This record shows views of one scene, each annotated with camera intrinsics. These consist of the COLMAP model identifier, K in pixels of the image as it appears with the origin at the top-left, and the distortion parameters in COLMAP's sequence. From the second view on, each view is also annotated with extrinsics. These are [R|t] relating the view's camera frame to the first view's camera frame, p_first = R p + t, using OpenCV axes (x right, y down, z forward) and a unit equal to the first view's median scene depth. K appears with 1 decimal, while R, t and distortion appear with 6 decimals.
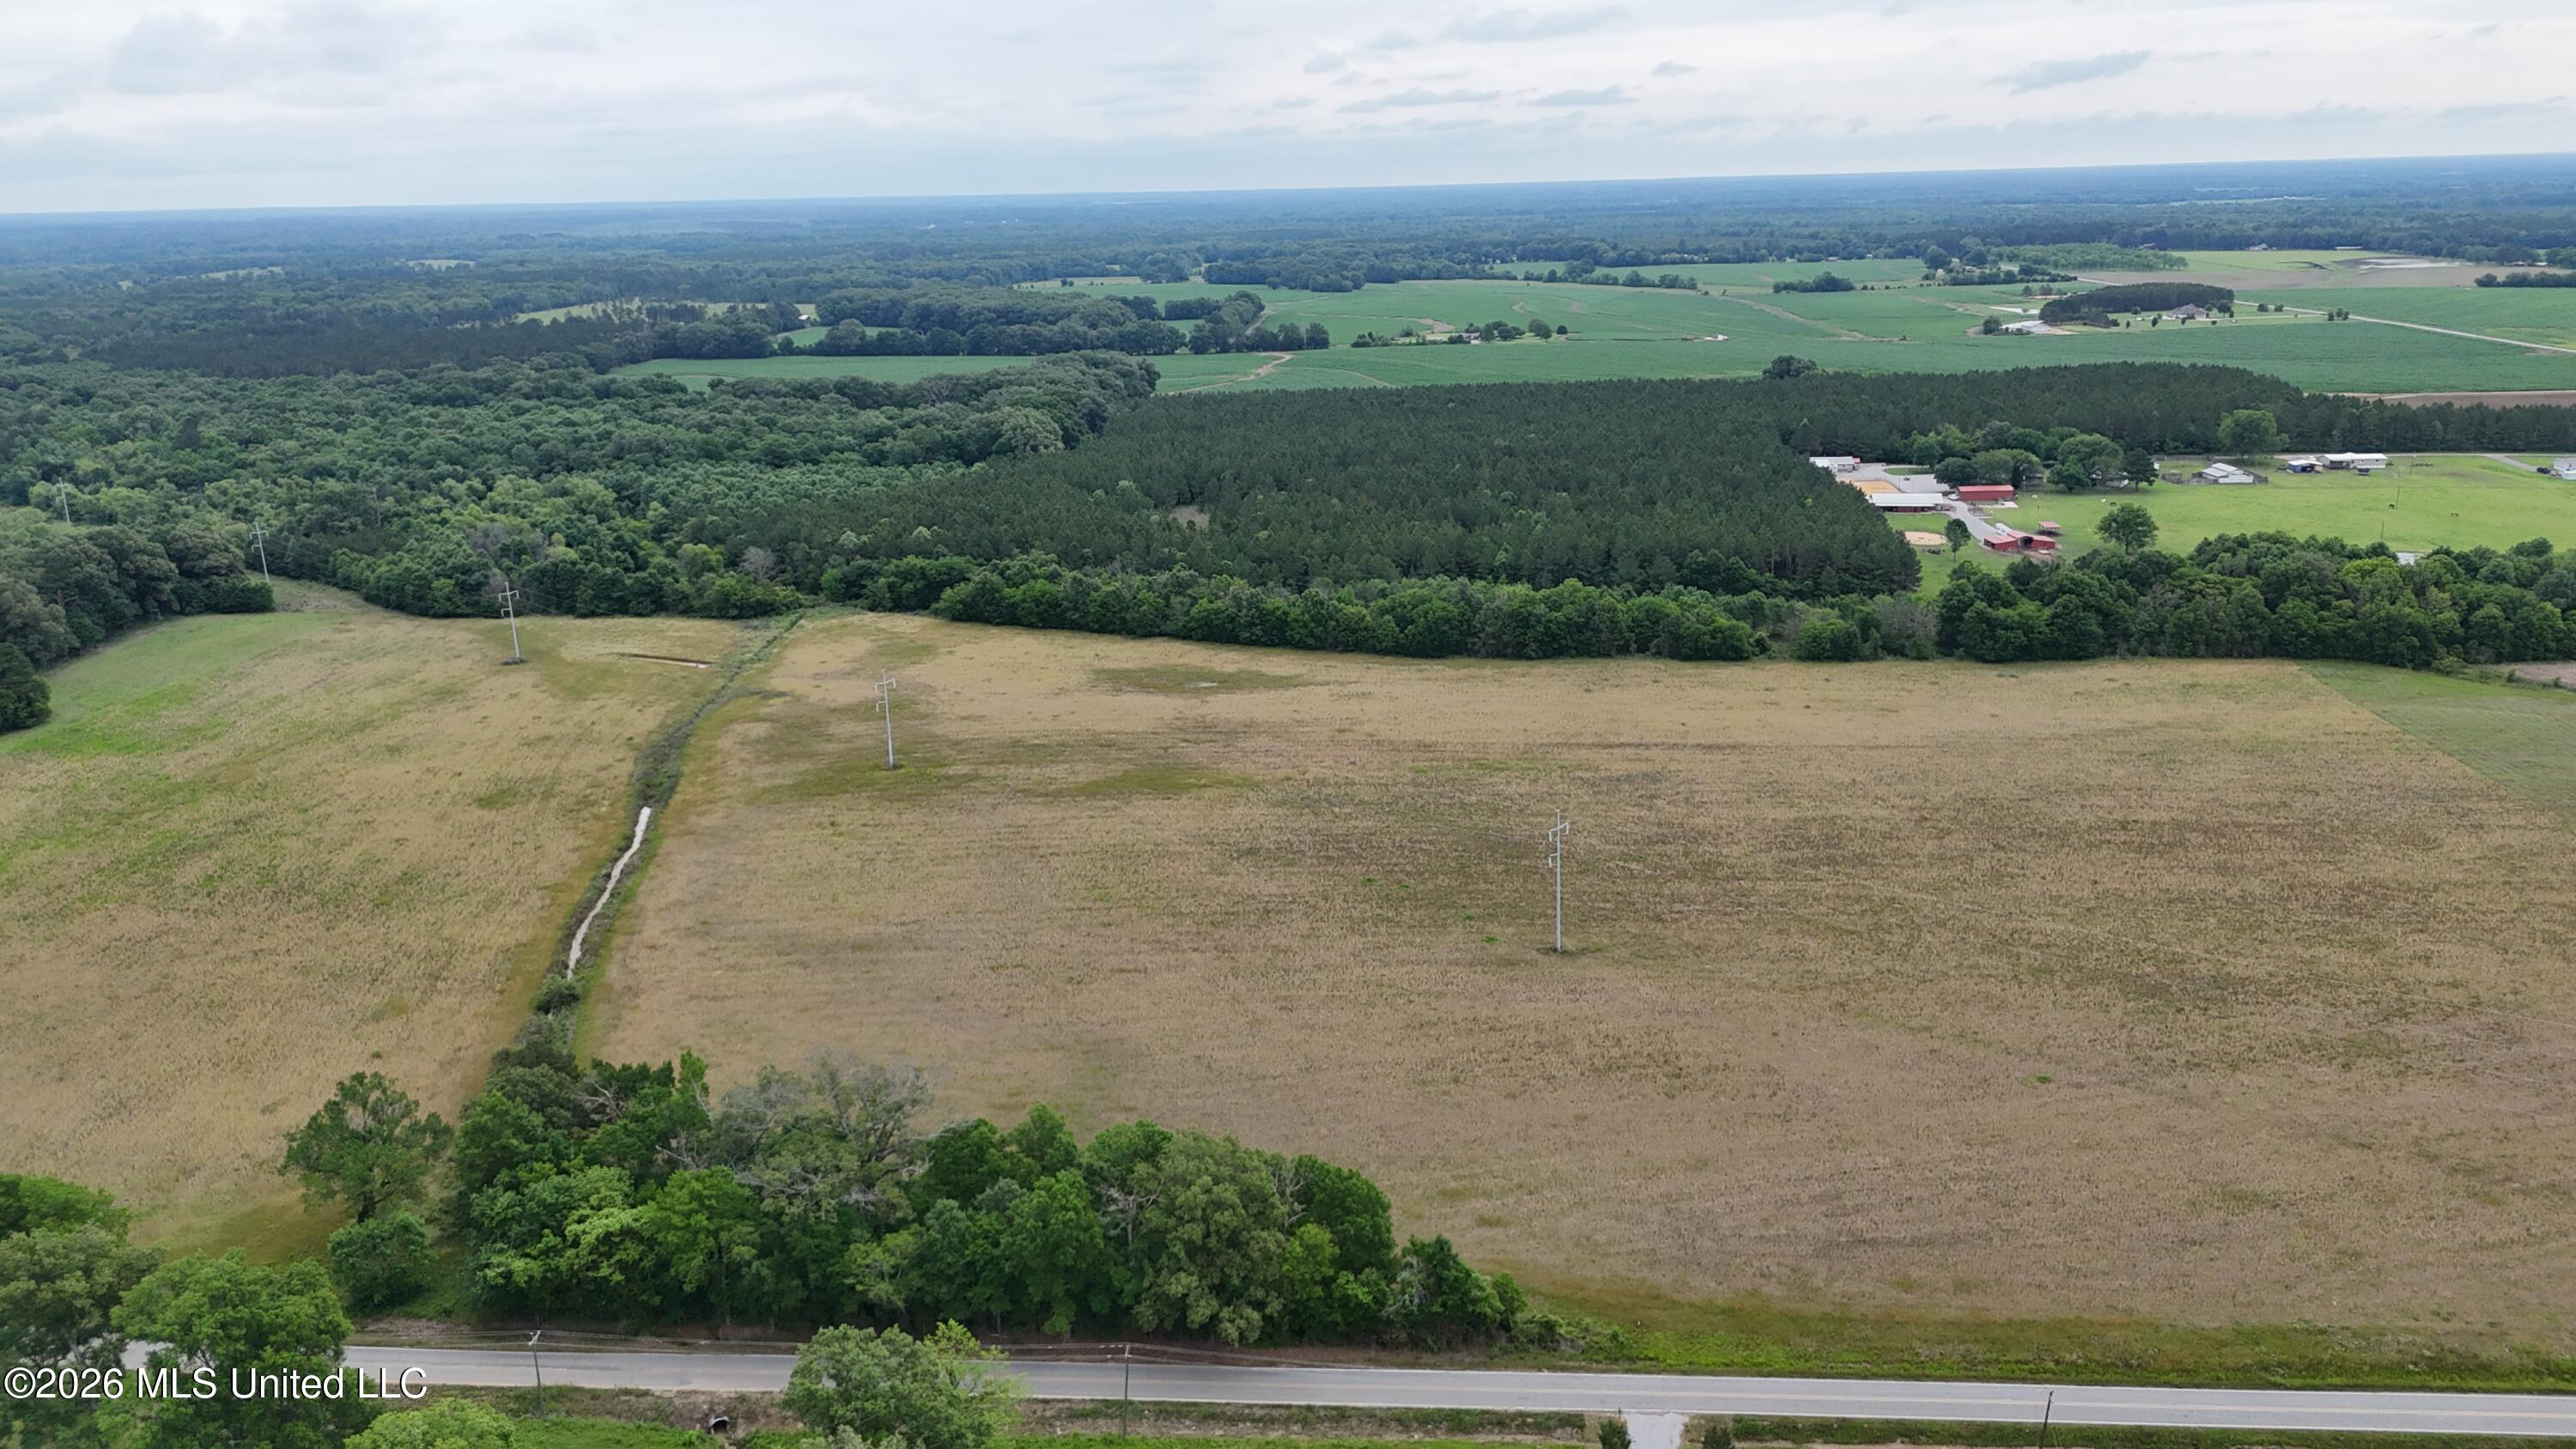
lens RADIAL K [[1884.9, 0, 1288.0], [0, 1884.9, 724.5], [0, 0, 1]] dist [0.080648, -0.088877]
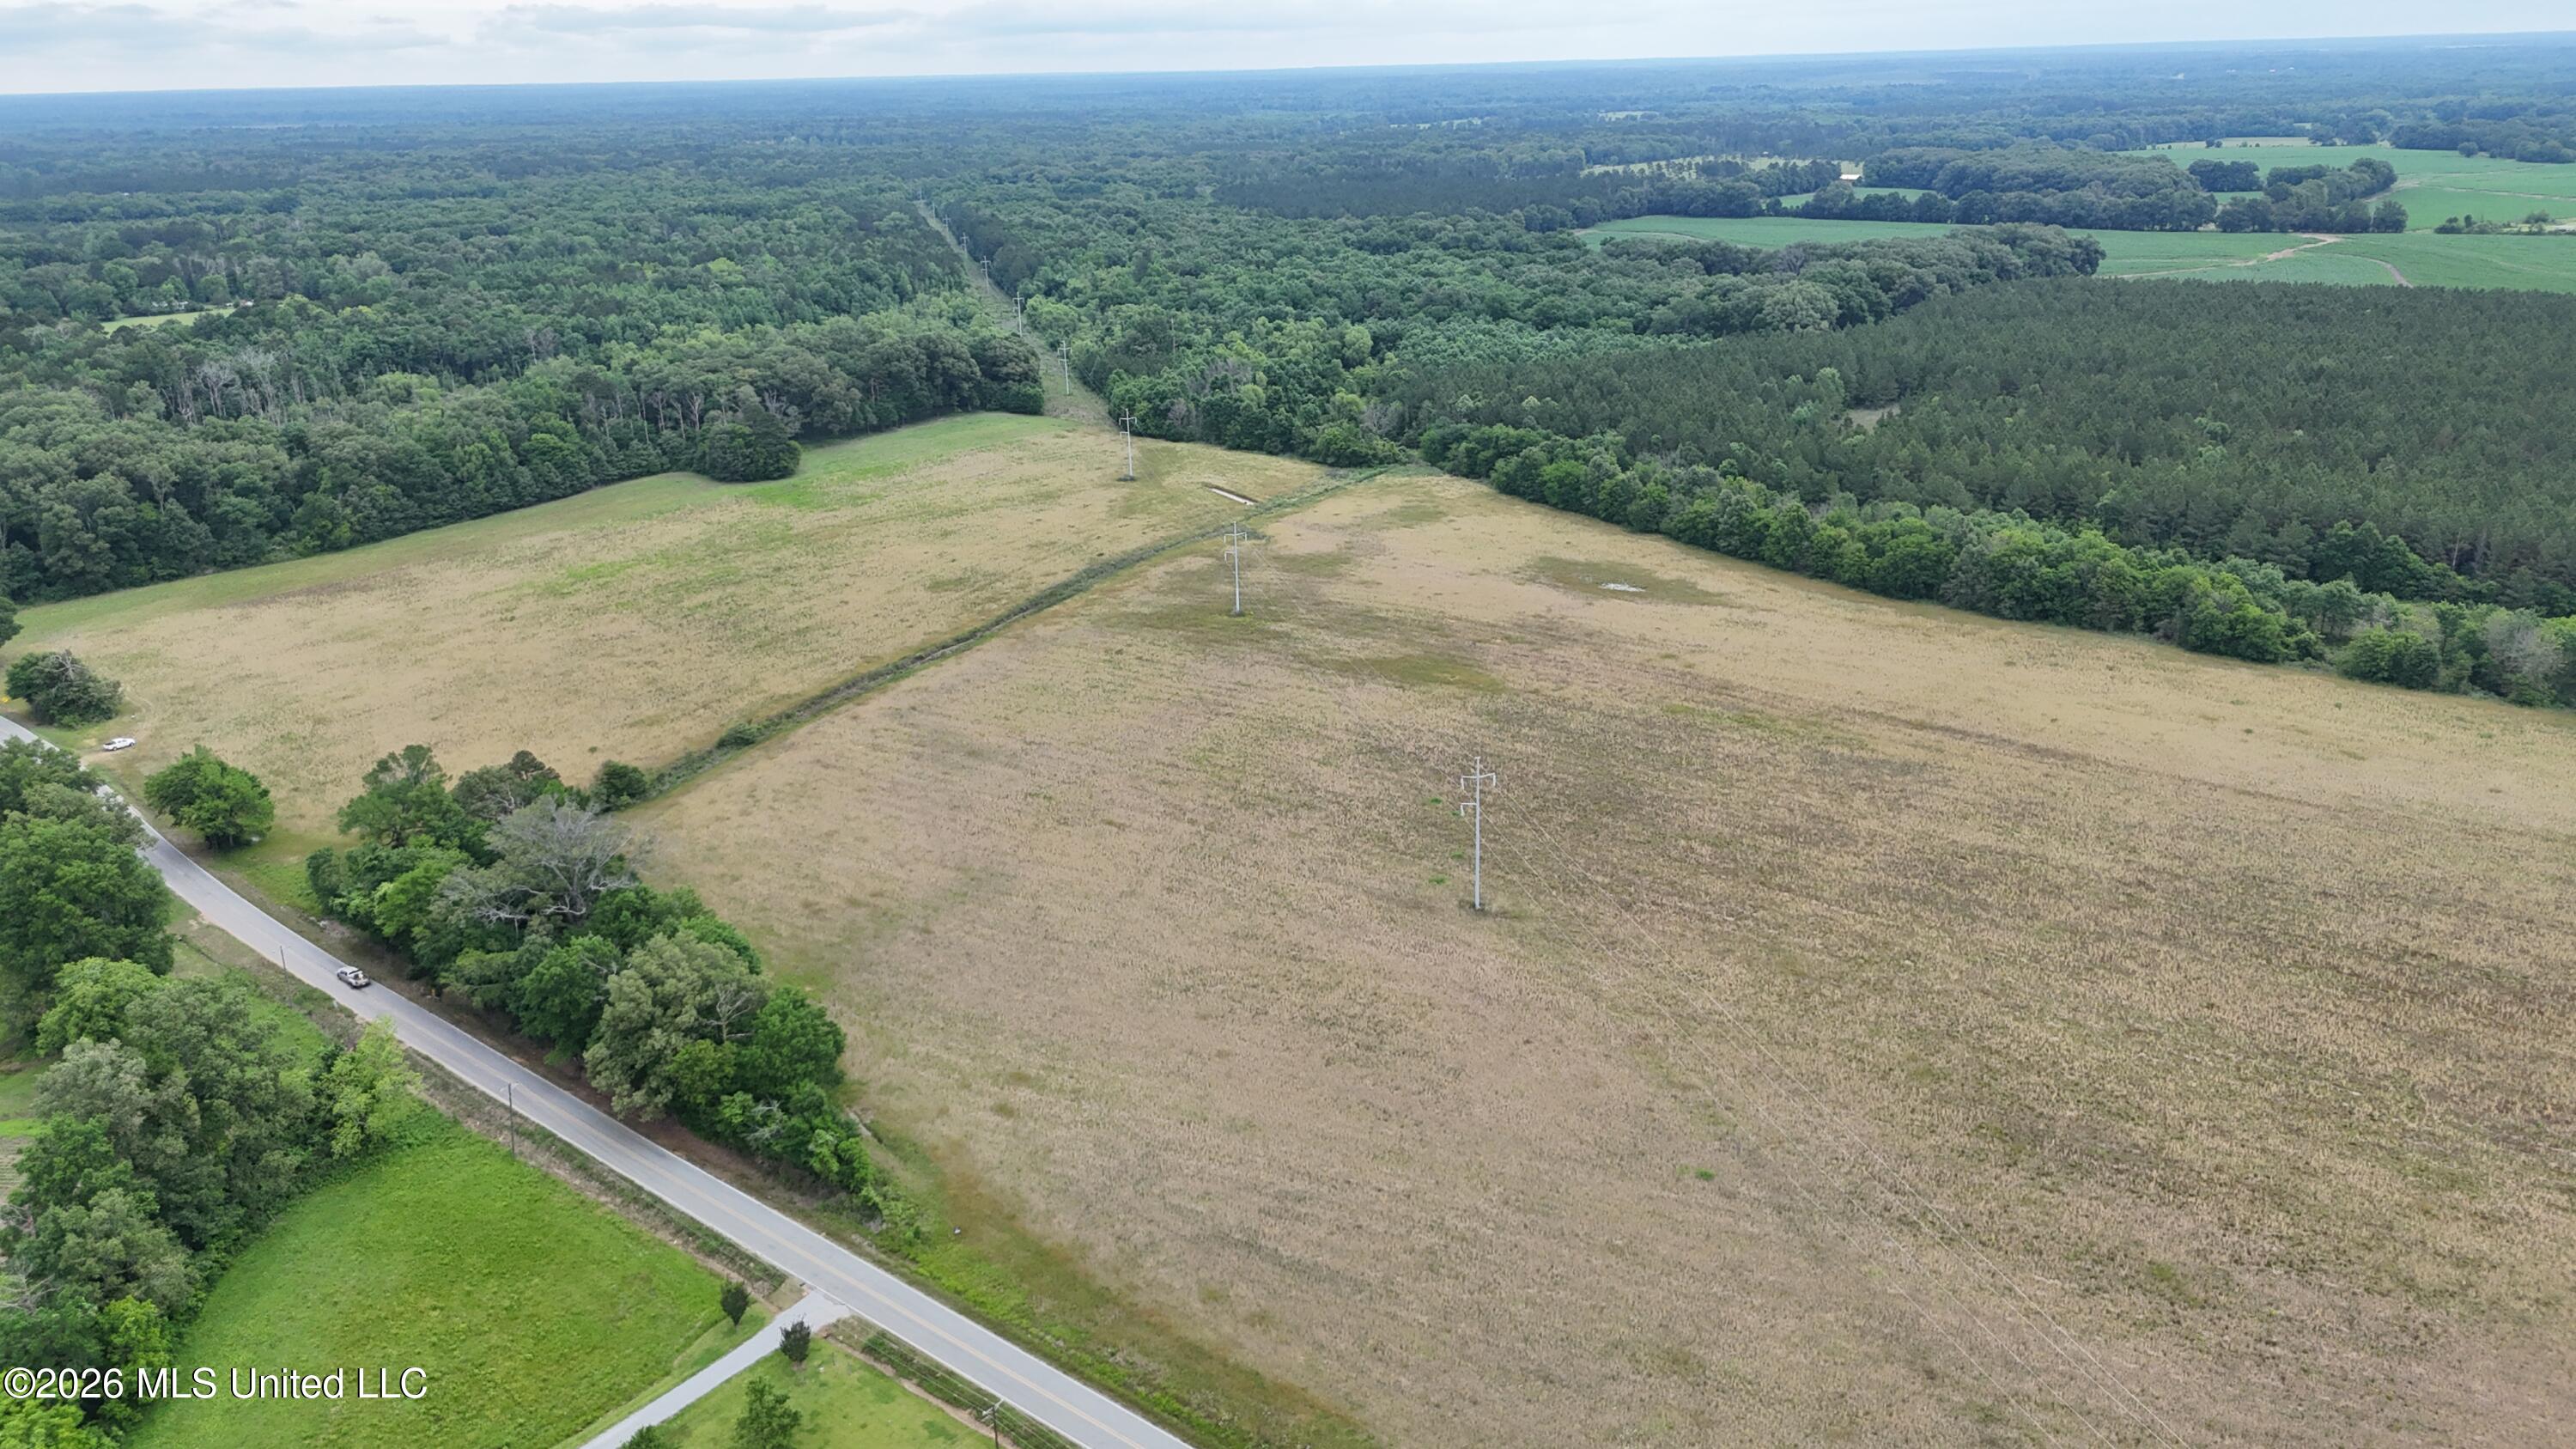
lens RADIAL K [[1884.9, 0, 1288.0], [0, 1884.9, 724.5], [0, 0, 1]] dist [0.080648, -0.088877]
pose [[0.813151, 0.195064, -0.548393, 0.317714], [-0.155253, 0.980725, 0.118638, -0.036314], [0.560965, -0.011331, 0.827762, 0.104100]]
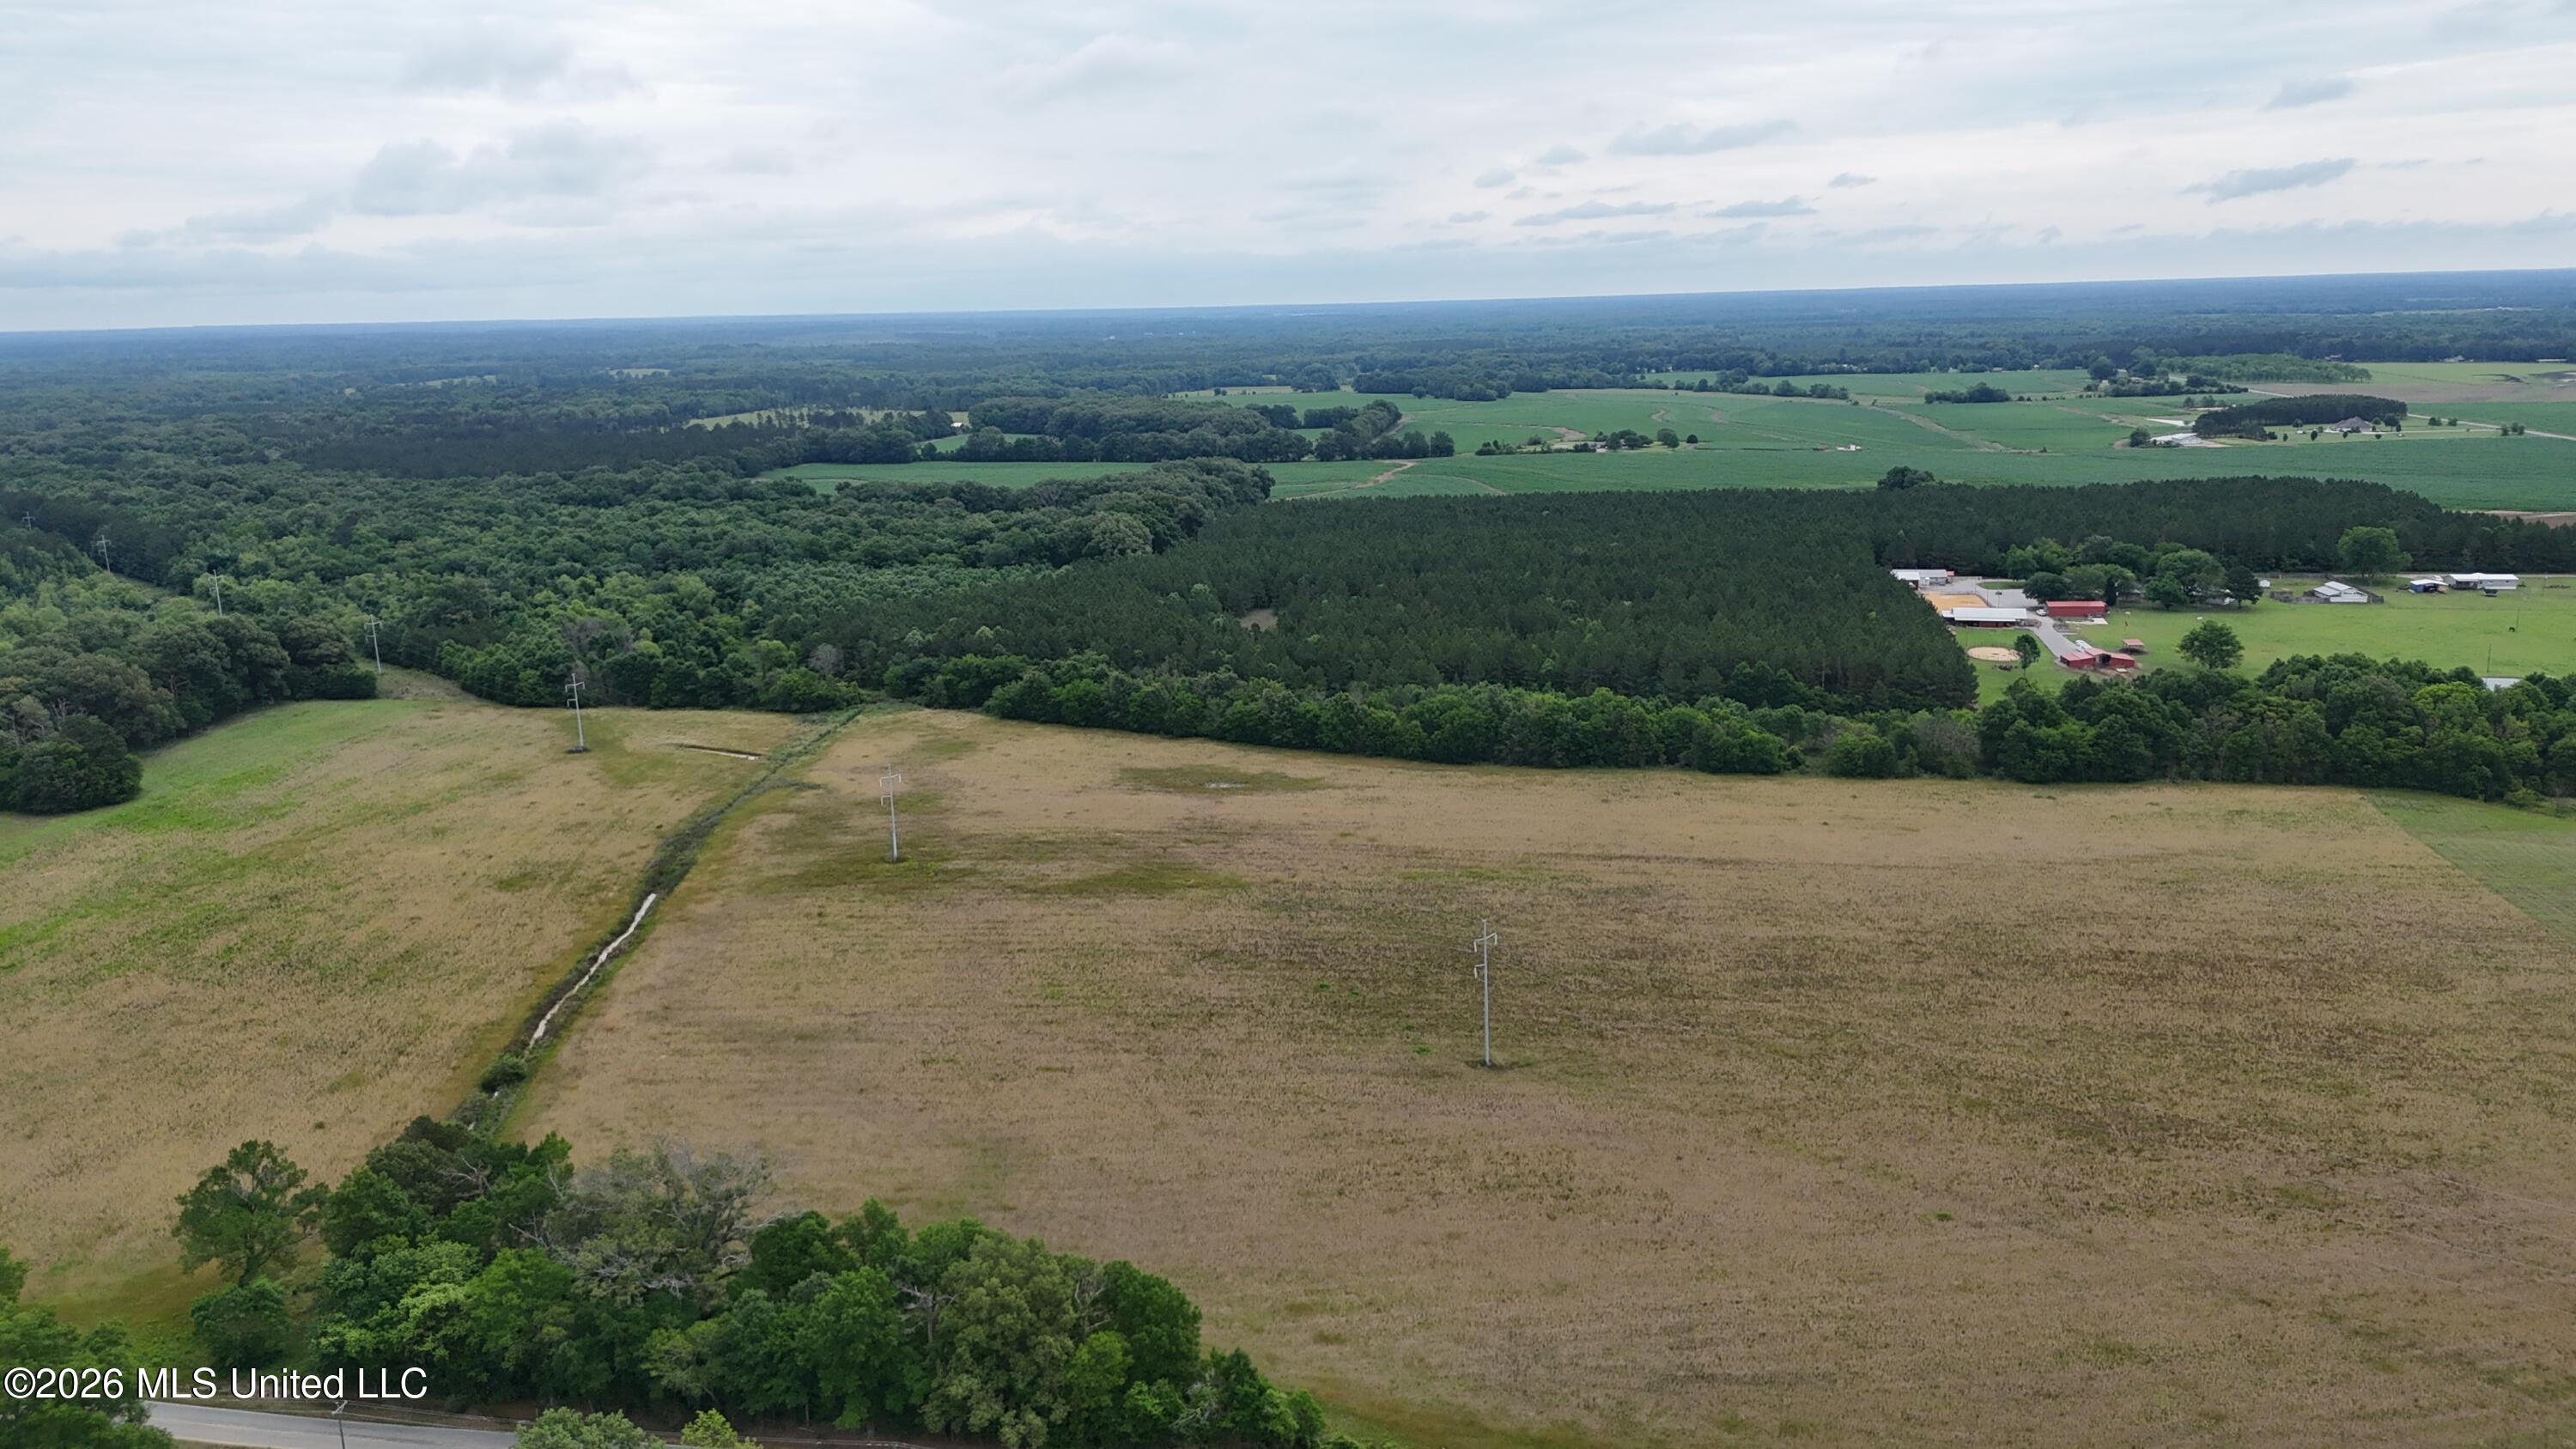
lens RADIAL K [[1884.9, 0, 1288.0], [0, 1884.9, 724.5], [0, 0, 1]] dist [0.080648, -0.088877]
pose [[0.995603, 0.019720, -0.091574, 0.072164], [-0.024689, 0.998265, -0.053454, -0.000975], [0.090361, 0.055480, 0.994363, 0.000544]]
